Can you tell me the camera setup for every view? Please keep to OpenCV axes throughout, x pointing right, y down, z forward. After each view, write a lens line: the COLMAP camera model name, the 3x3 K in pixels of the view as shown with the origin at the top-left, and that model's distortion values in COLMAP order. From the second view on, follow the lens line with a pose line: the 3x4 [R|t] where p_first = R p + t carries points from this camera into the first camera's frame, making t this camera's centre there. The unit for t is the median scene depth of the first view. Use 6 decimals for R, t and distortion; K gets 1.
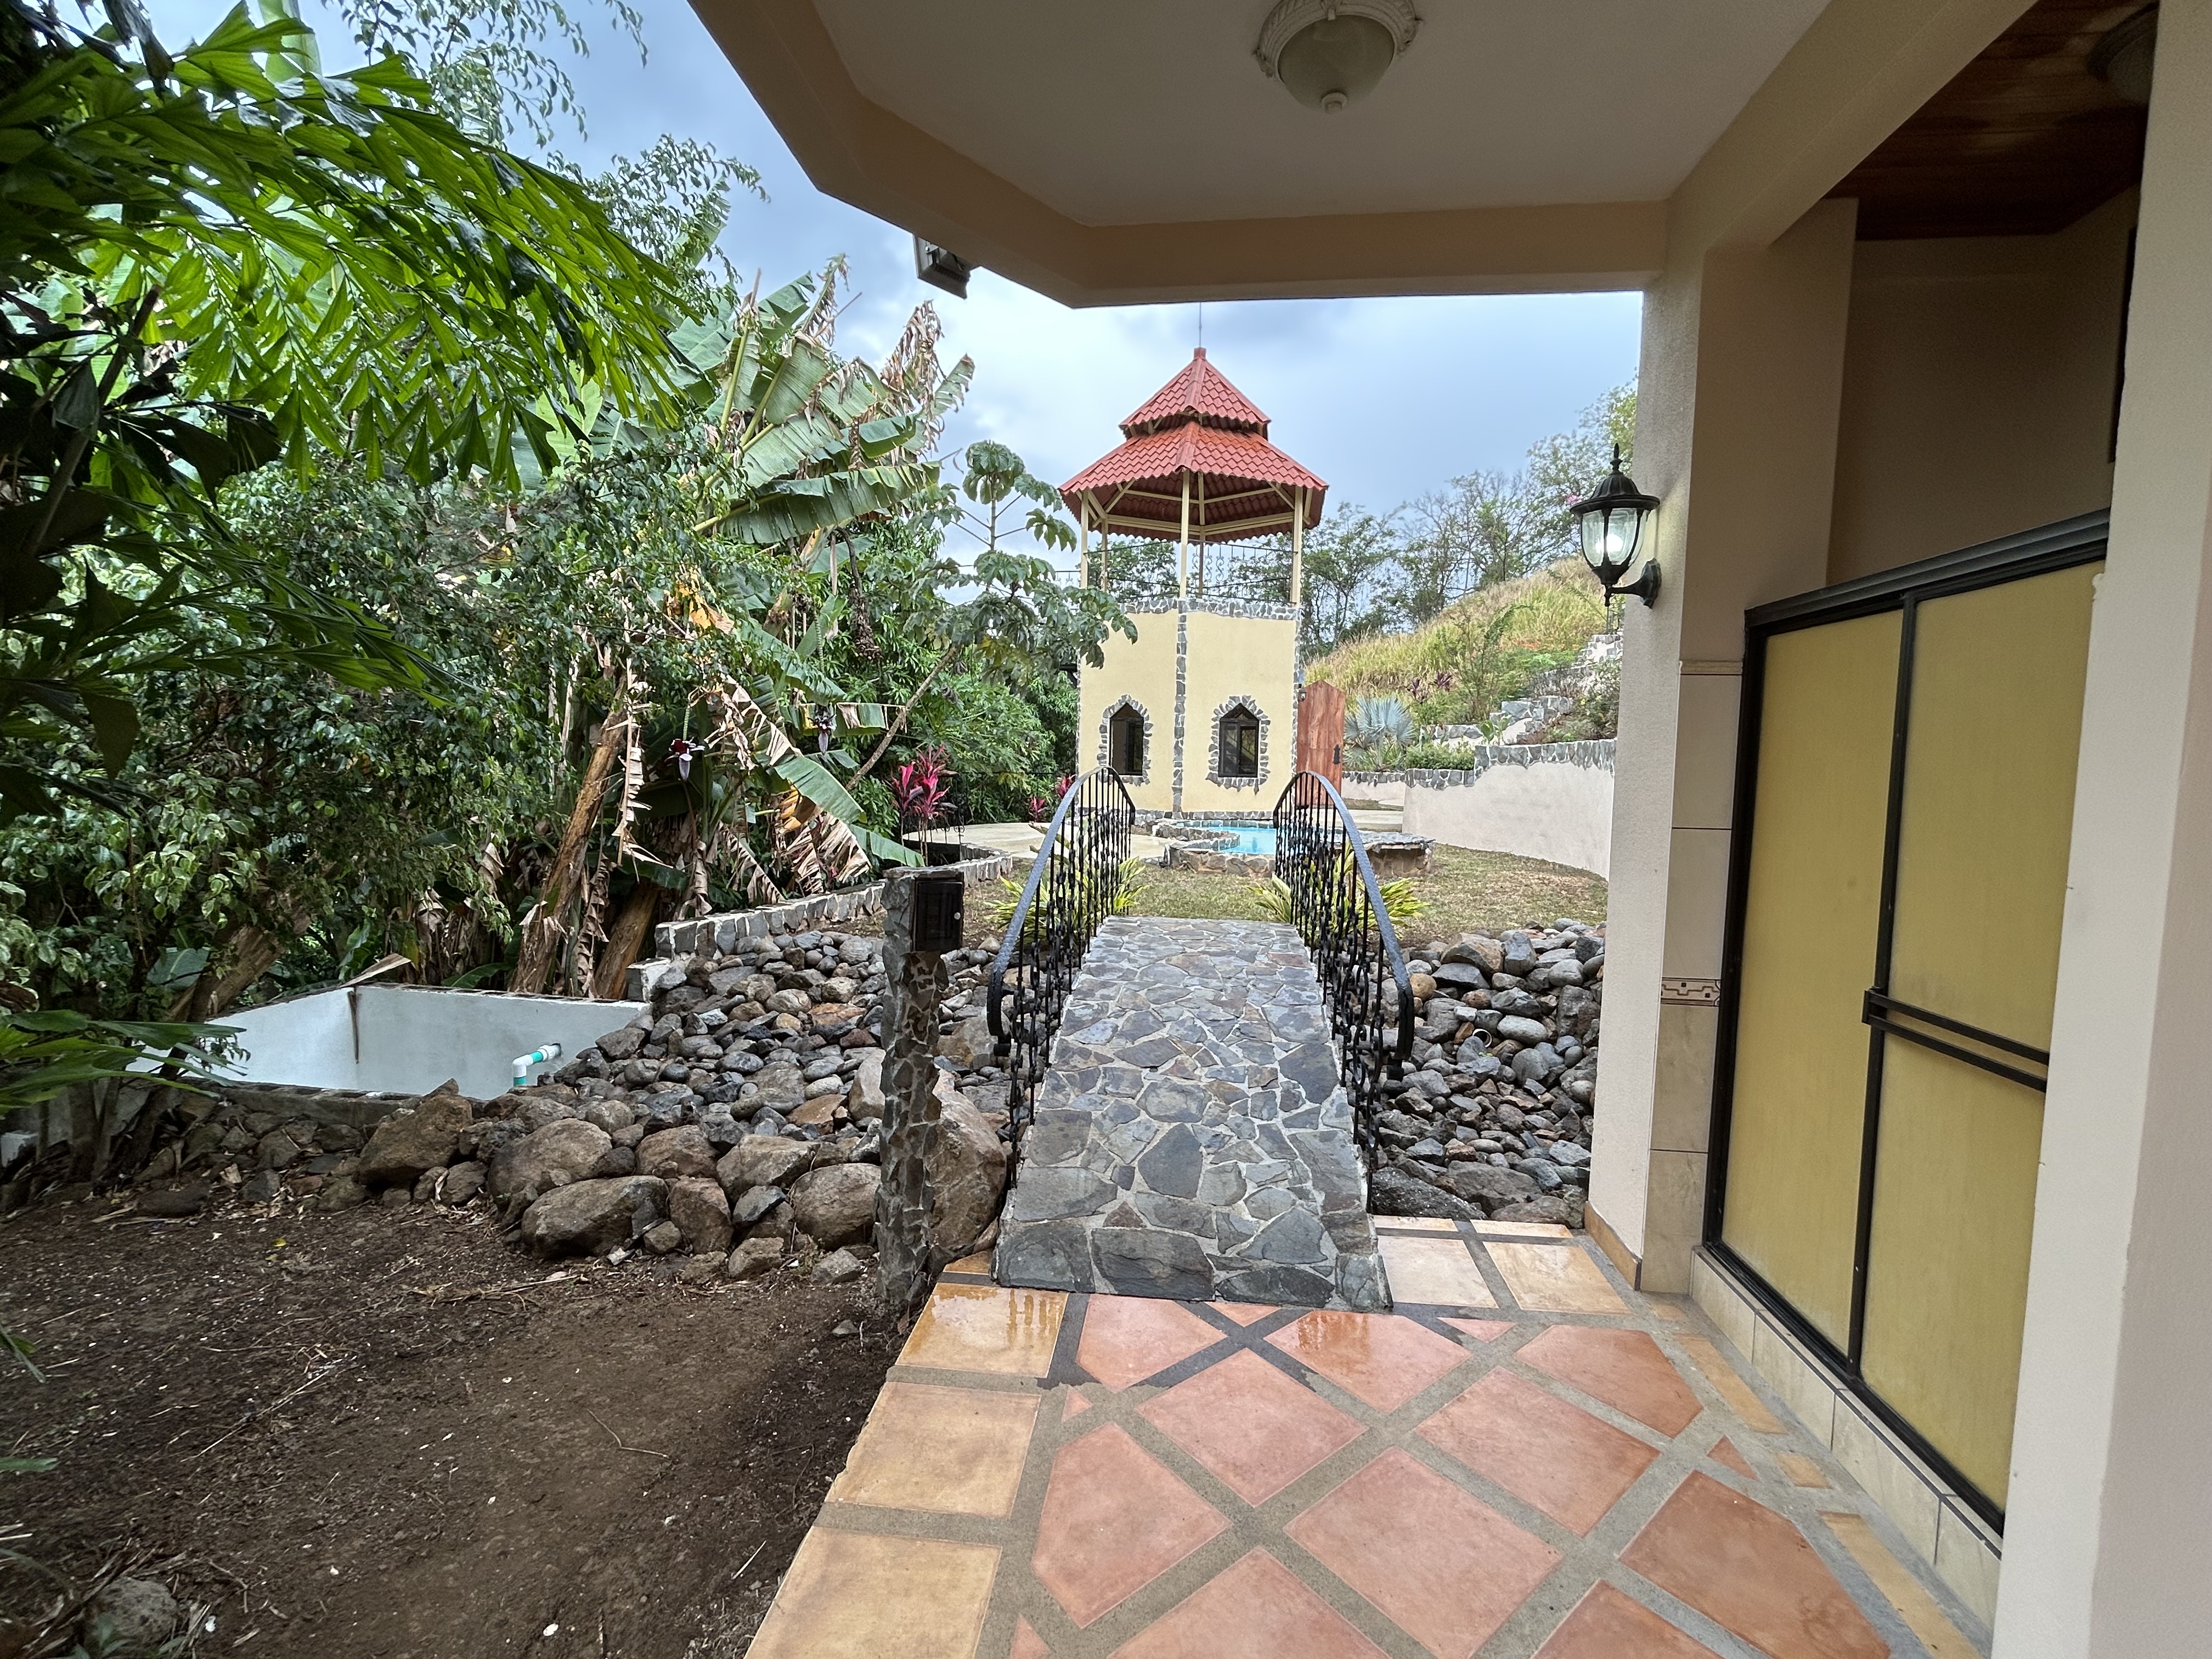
lens RADIAL K [[956.5, 0, 1108.2], [0, 956.5, 834.4], [0, 0, 1]] dist [0.003799, -0.002256]
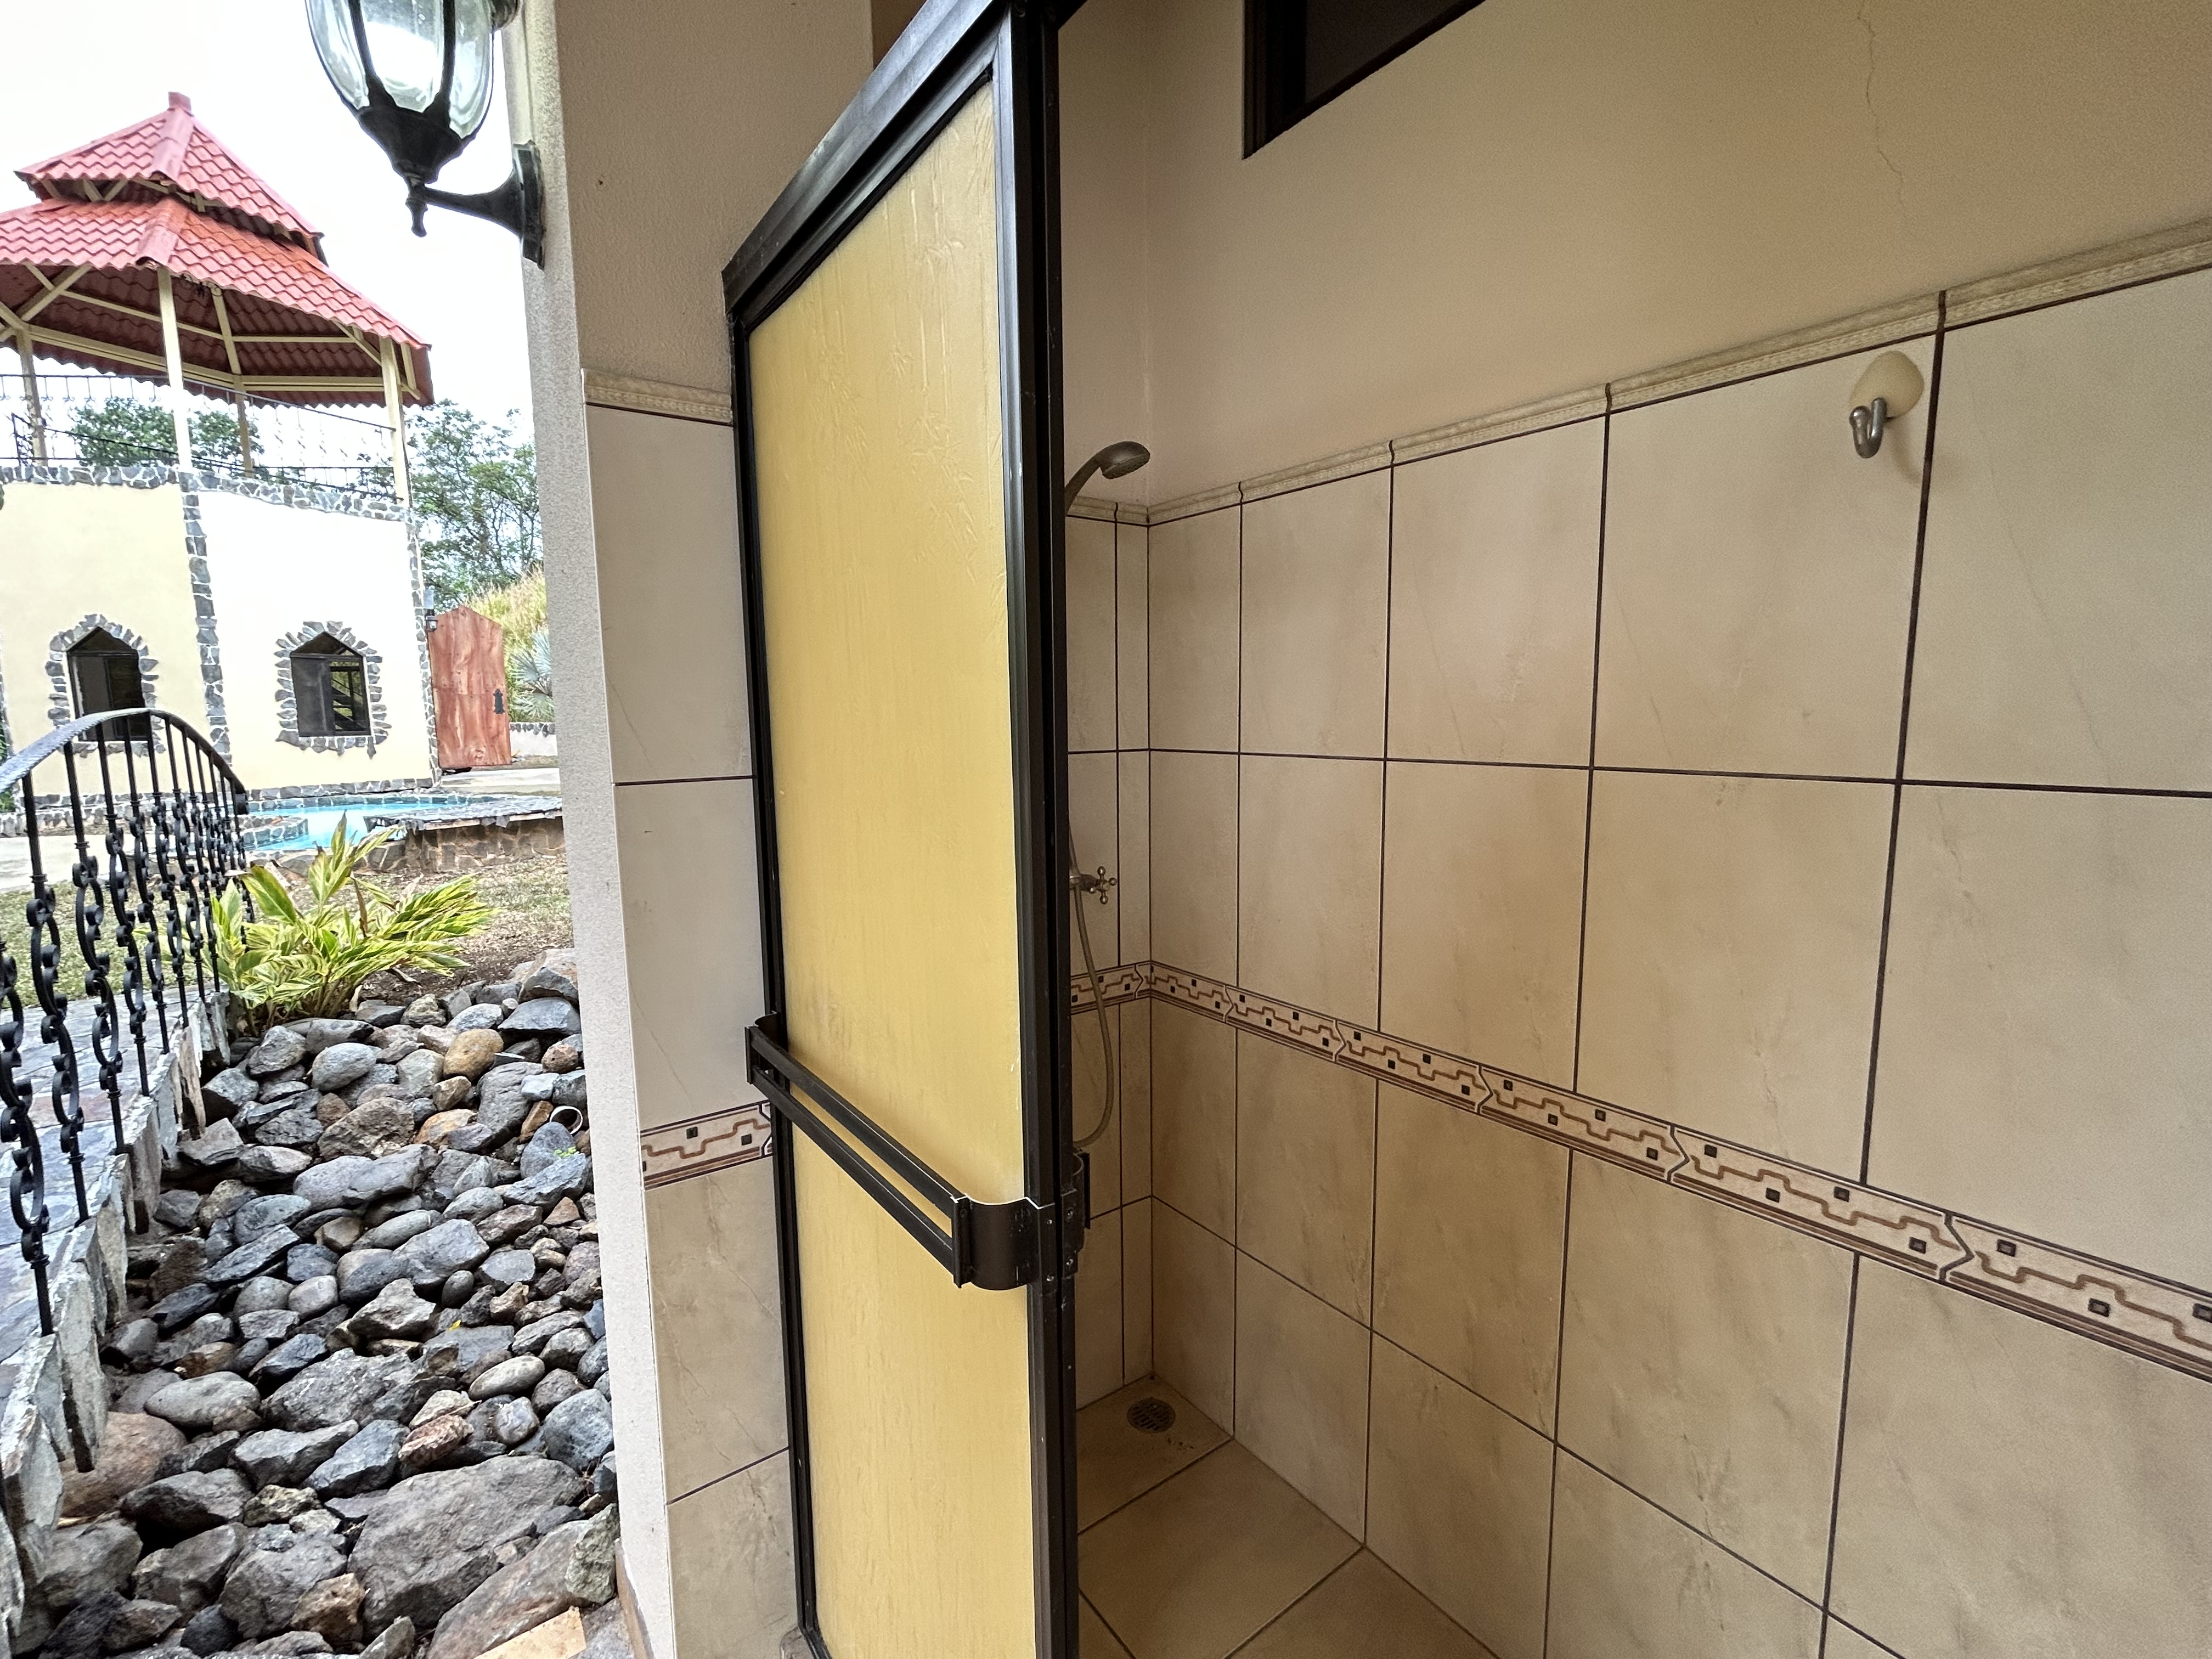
lens RADIAL K [[956.5, 0, 1109.7], [0, 956.5, 825.7], [0, 0, 1]] dist [0.003799, -0.002256]
pose [[0.728417, -0.112440, 0.675845, 0.066497], [0.082289, 0.993658, 0.076625, 0.000014], [-0.680175, -0.000200, 0.733050, 0.078687]]
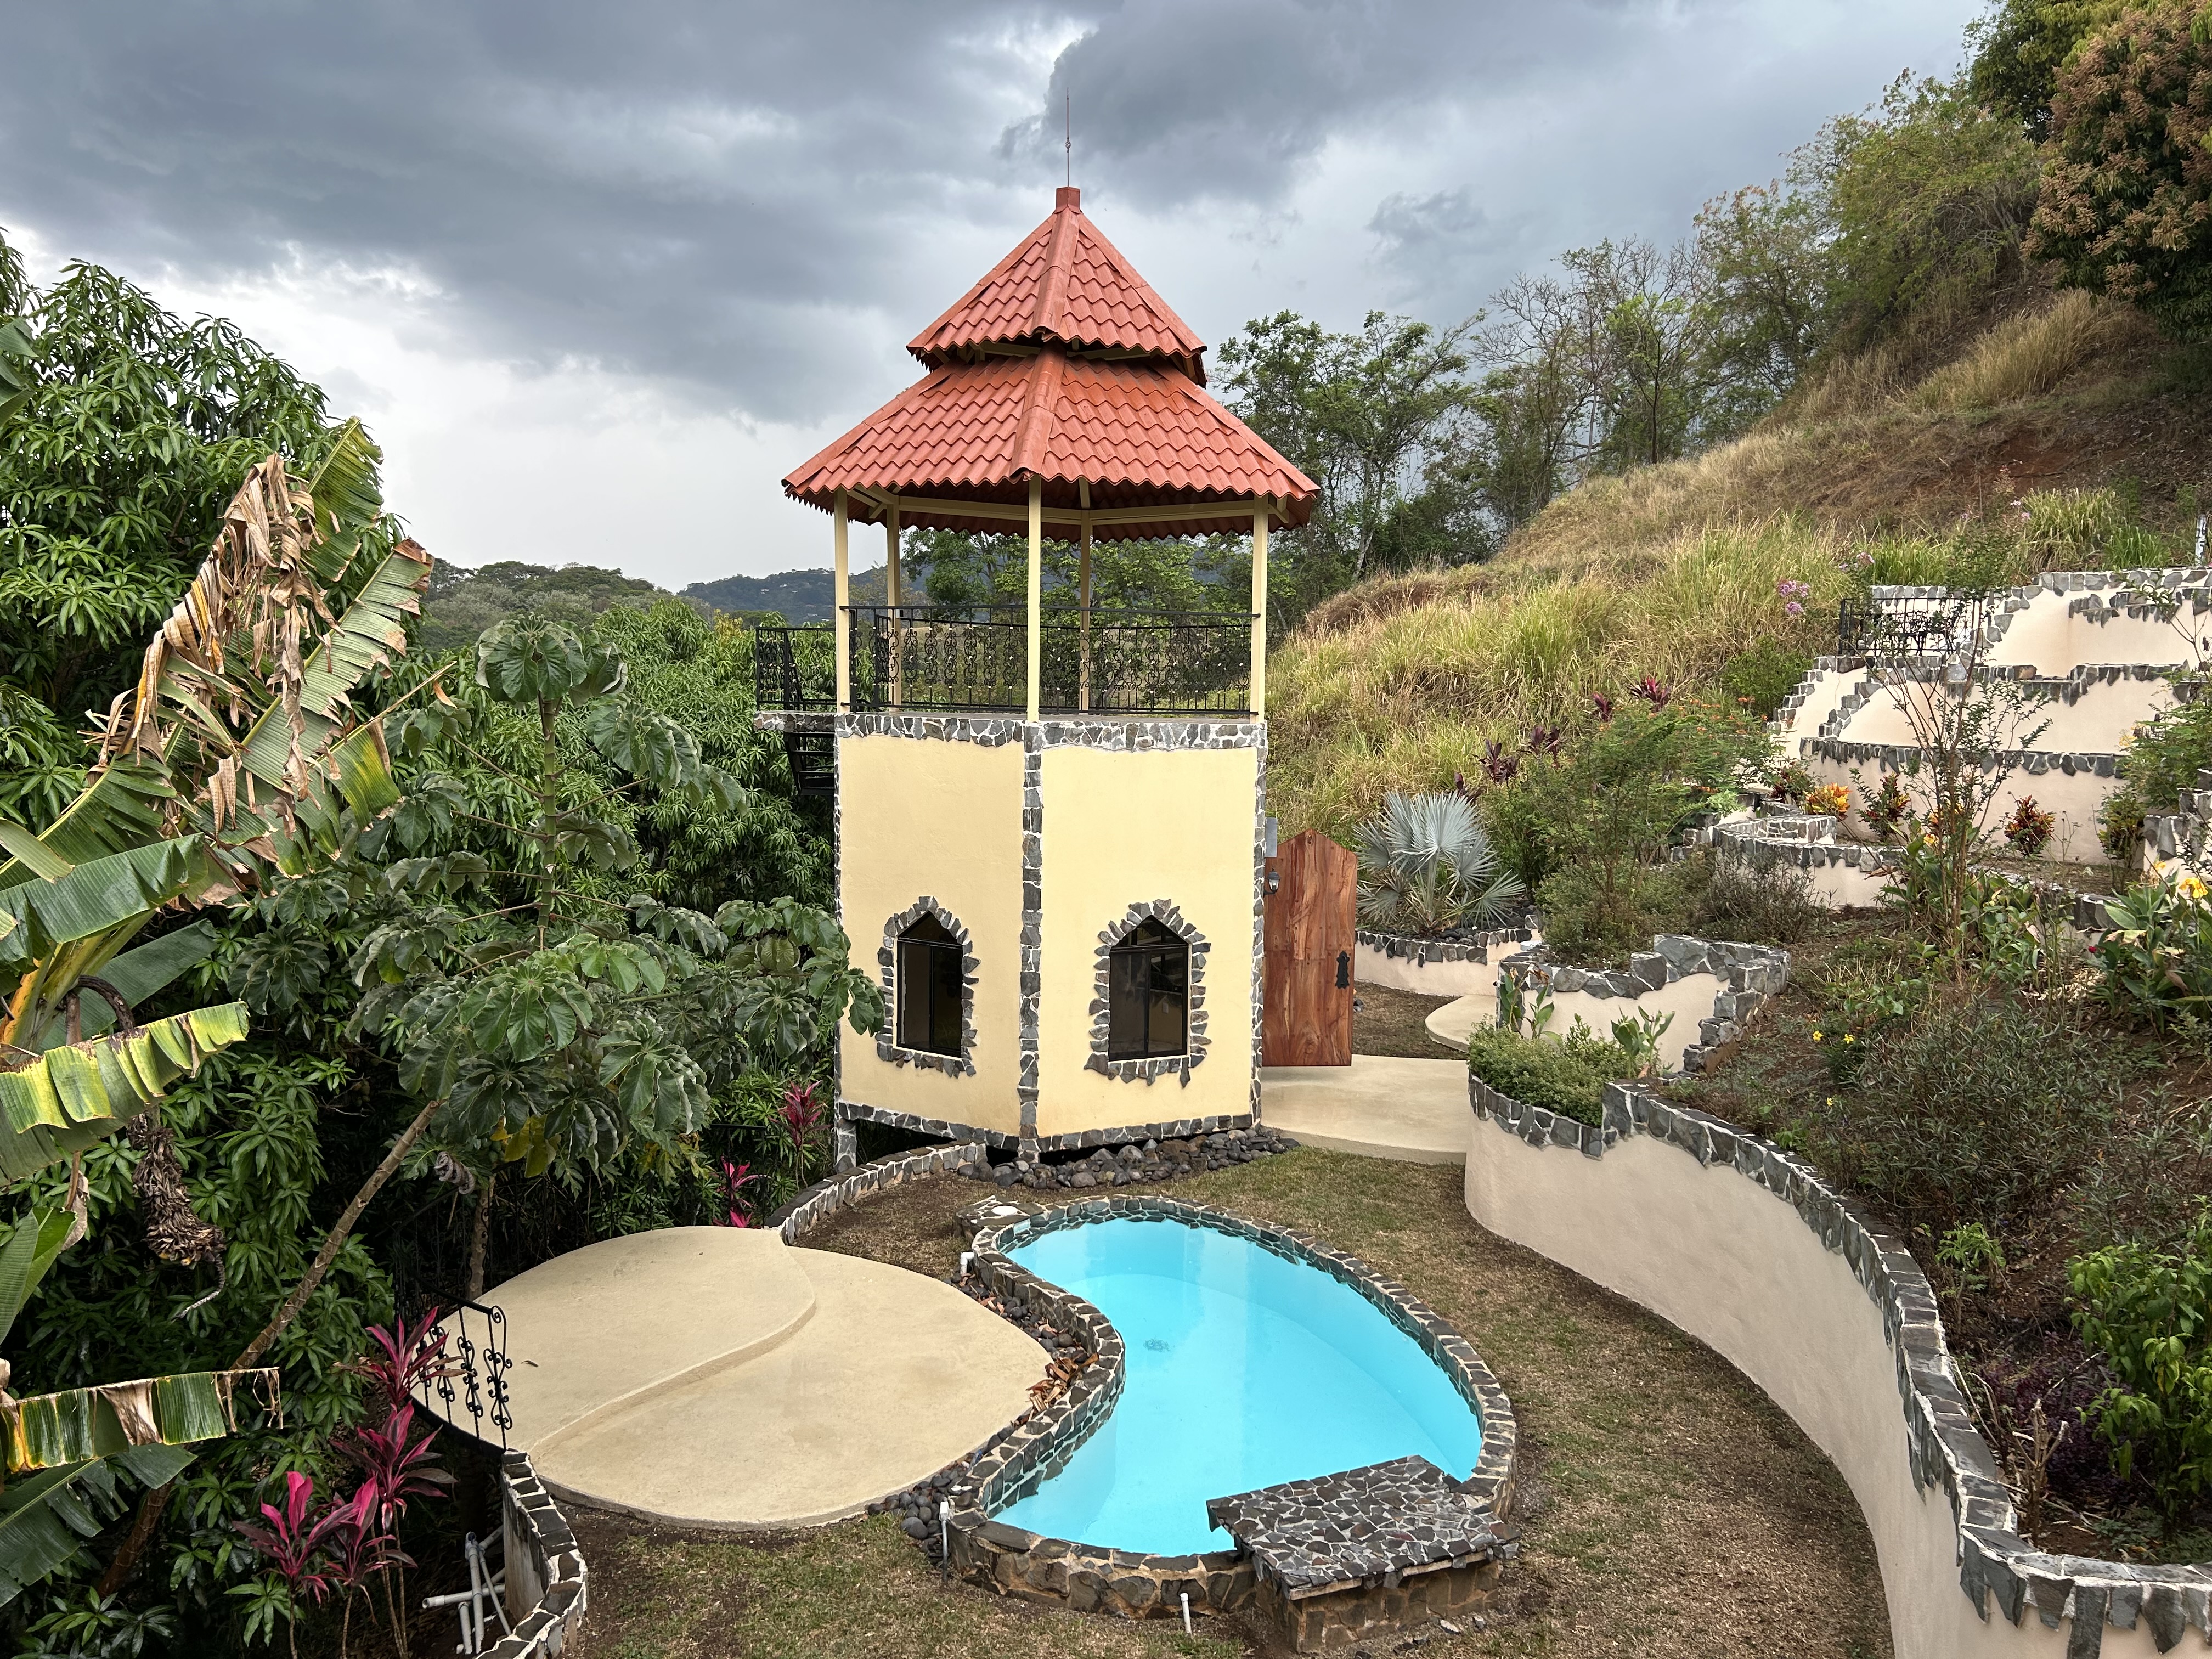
lens RADIAL K [[1655.9, 0, 1086.1], [0, 1655.9, 877.4], [0, 0, 1]] dist [0.050911, -0.058585]
pose [[0.997904, -0.014146, 0.063145, 0.049011], [0.012529, 0.999585, 0.025933, -0.183832], [-0.063486, -0.025087, 0.997667, 0.123190]]
